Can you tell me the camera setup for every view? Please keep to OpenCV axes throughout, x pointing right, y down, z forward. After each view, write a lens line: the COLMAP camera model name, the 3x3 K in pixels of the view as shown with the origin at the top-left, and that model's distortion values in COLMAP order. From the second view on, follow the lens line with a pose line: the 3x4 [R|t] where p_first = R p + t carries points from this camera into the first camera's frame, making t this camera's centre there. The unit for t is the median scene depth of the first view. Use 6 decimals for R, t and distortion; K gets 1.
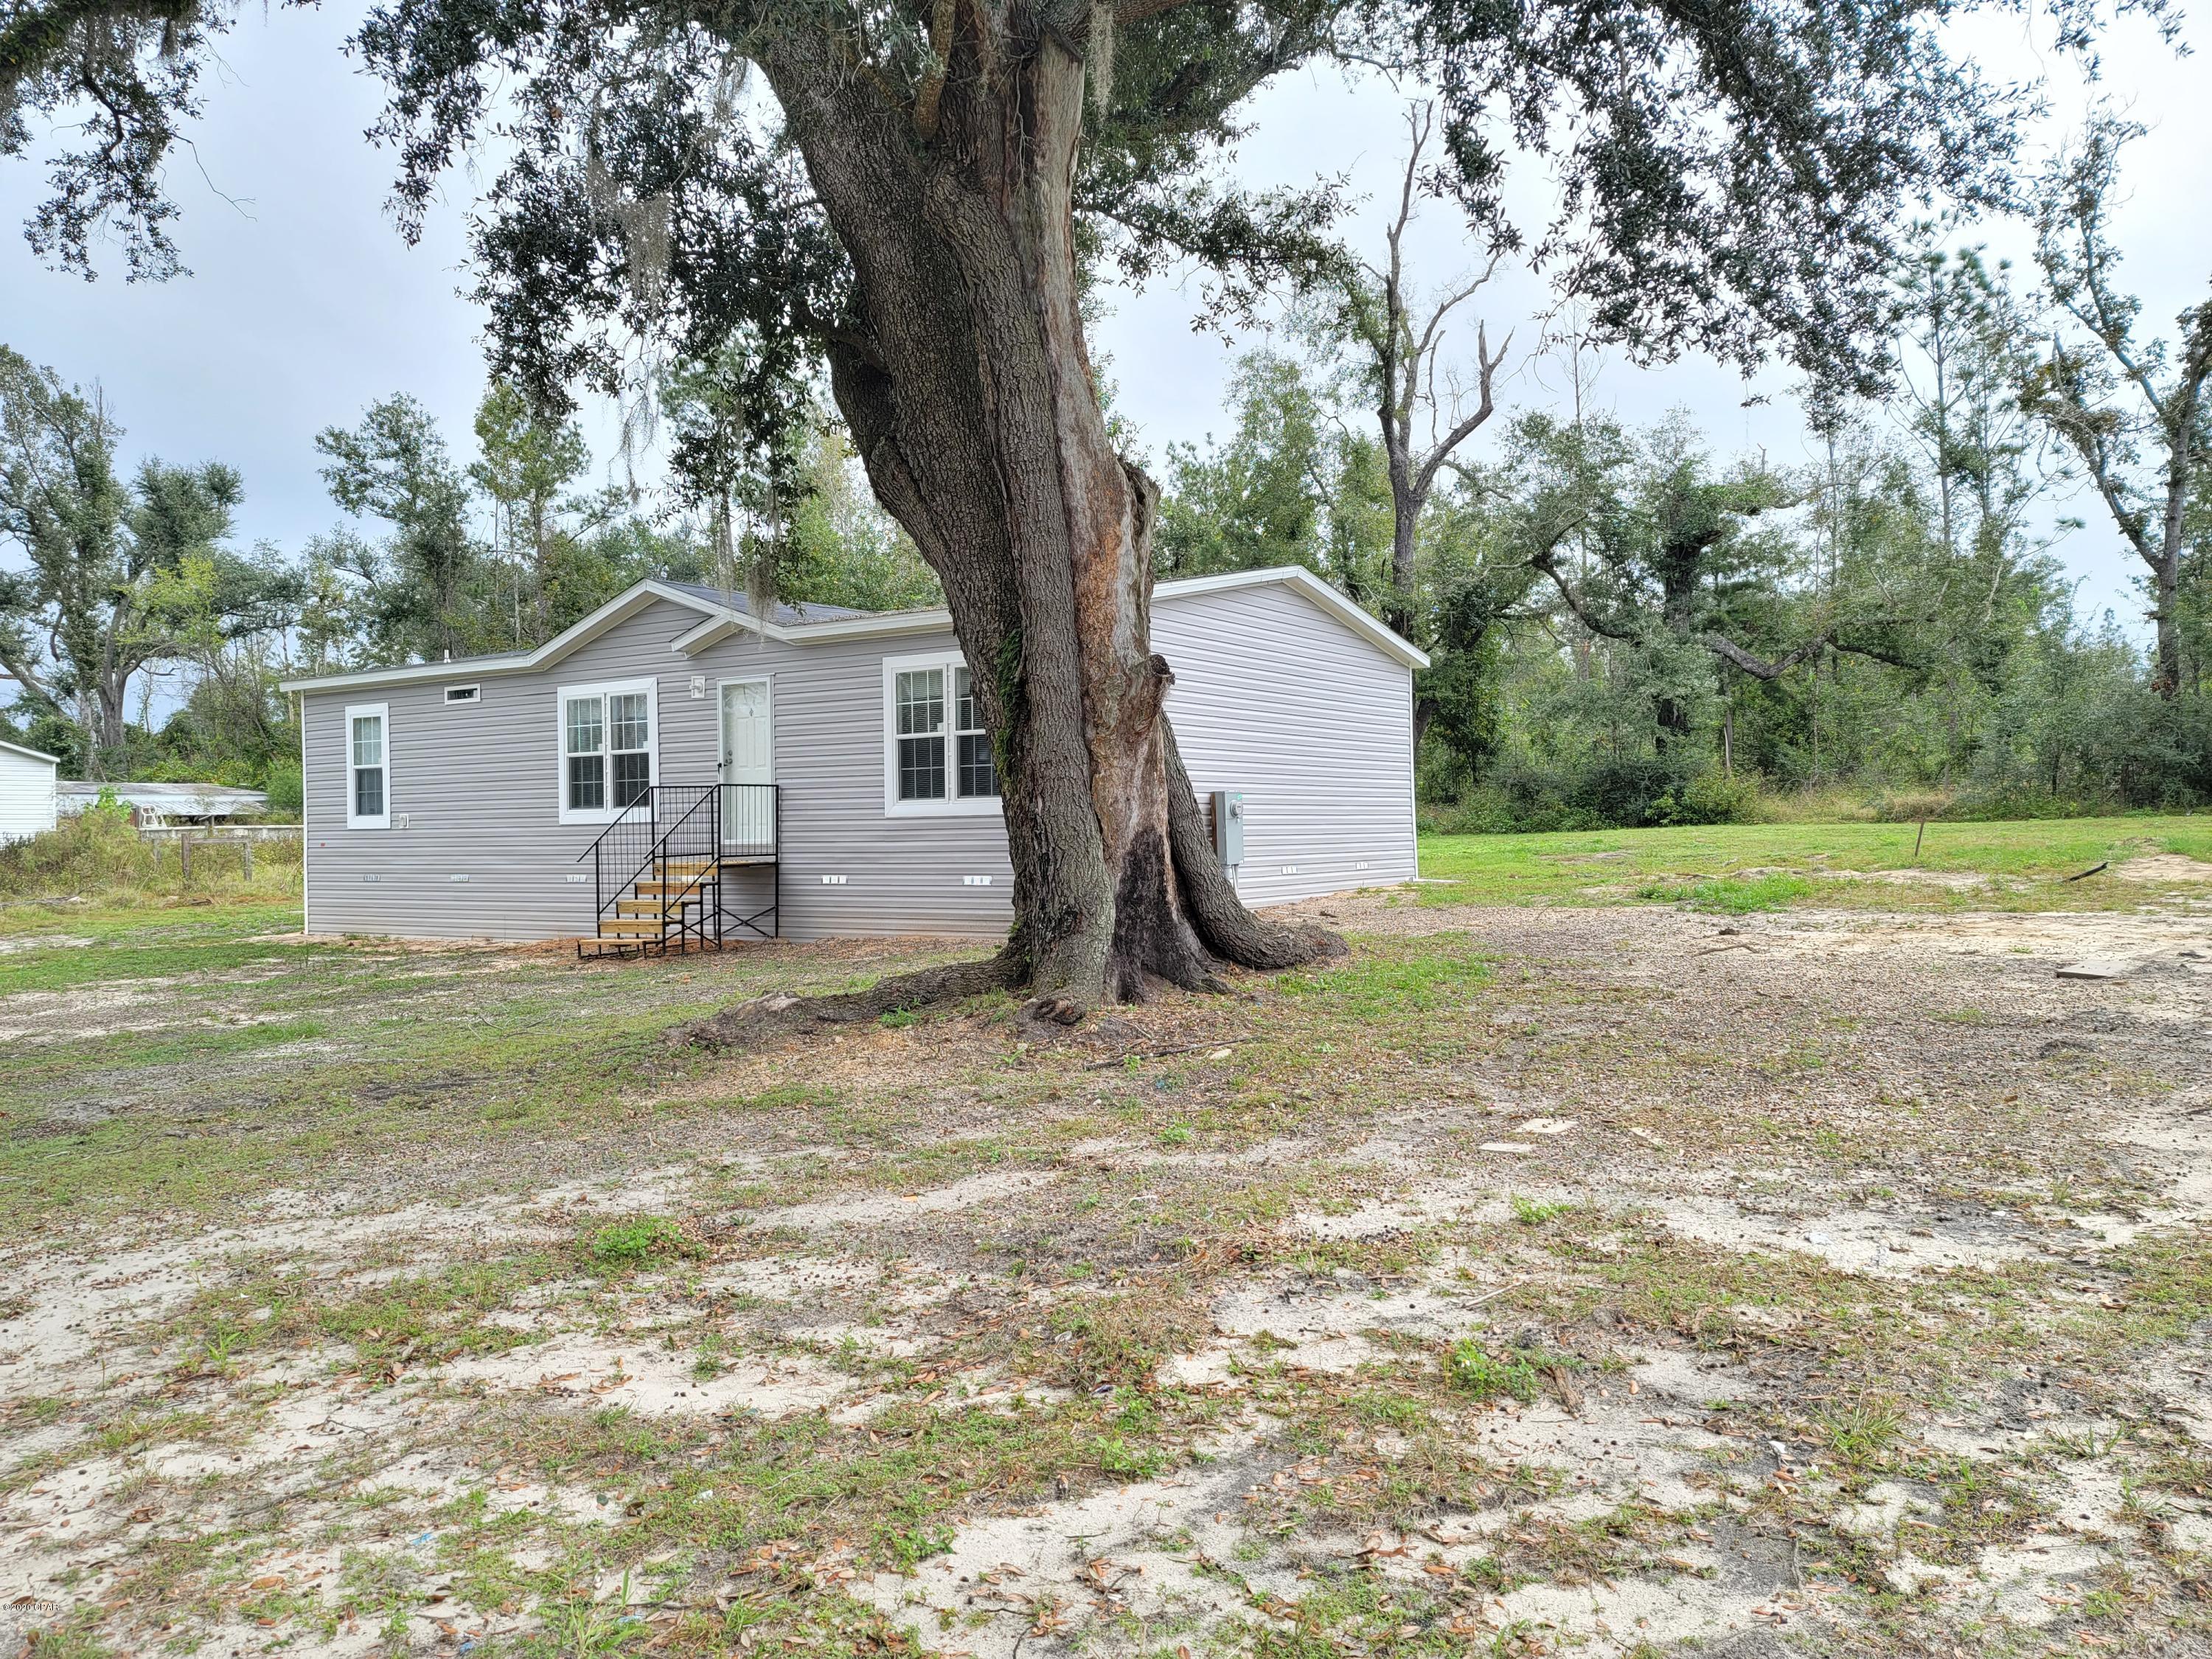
lens RADIAL K [[1622.8, 0, 1087.5], [0, 1622.8, 828.5], [0, 0, 1]] dist [0.066820, -0.052055]
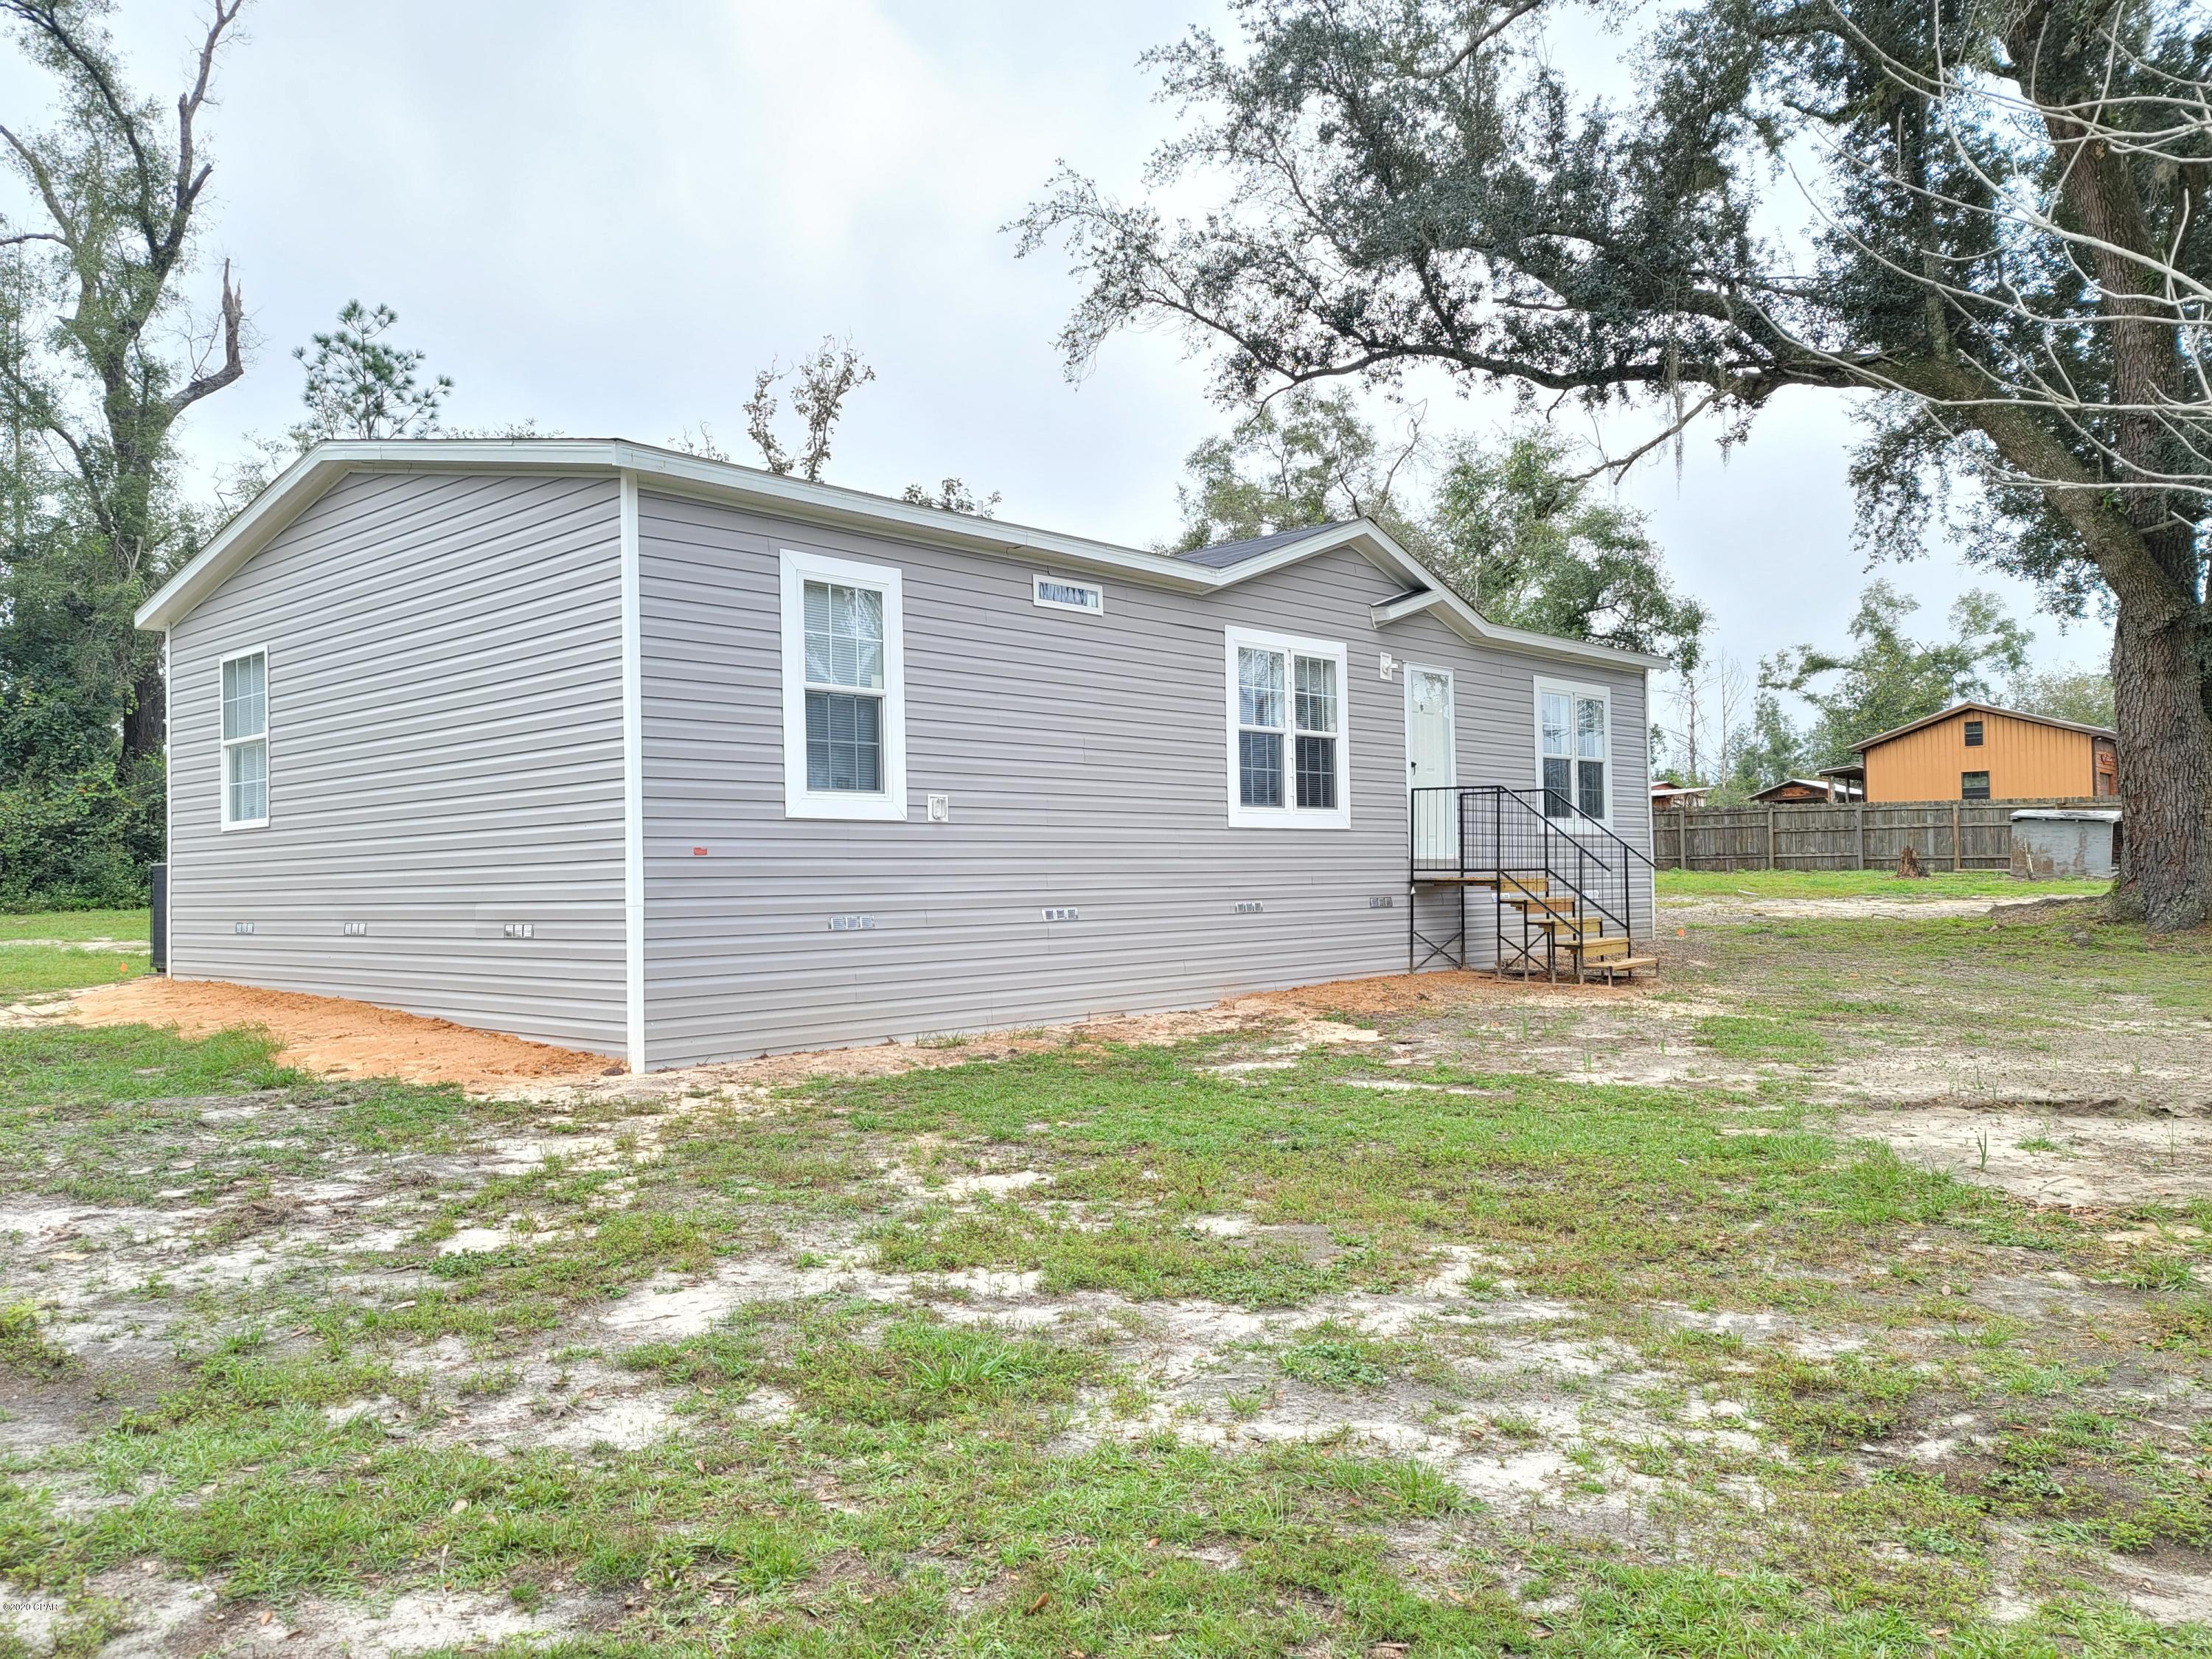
lens RADIAL K [[1622.8, 0, 1087.5], [0, 1622.8, 828.5], [0, 0, 1]] dist [0.066820, -0.052055]
pose [[0.152725, 0.045861, 0.987204, -1.021989], [0.013801, 0.998726, -0.048532, 0.030721], [-0.988172, 0.021037, 0.151897, 0.983745]]
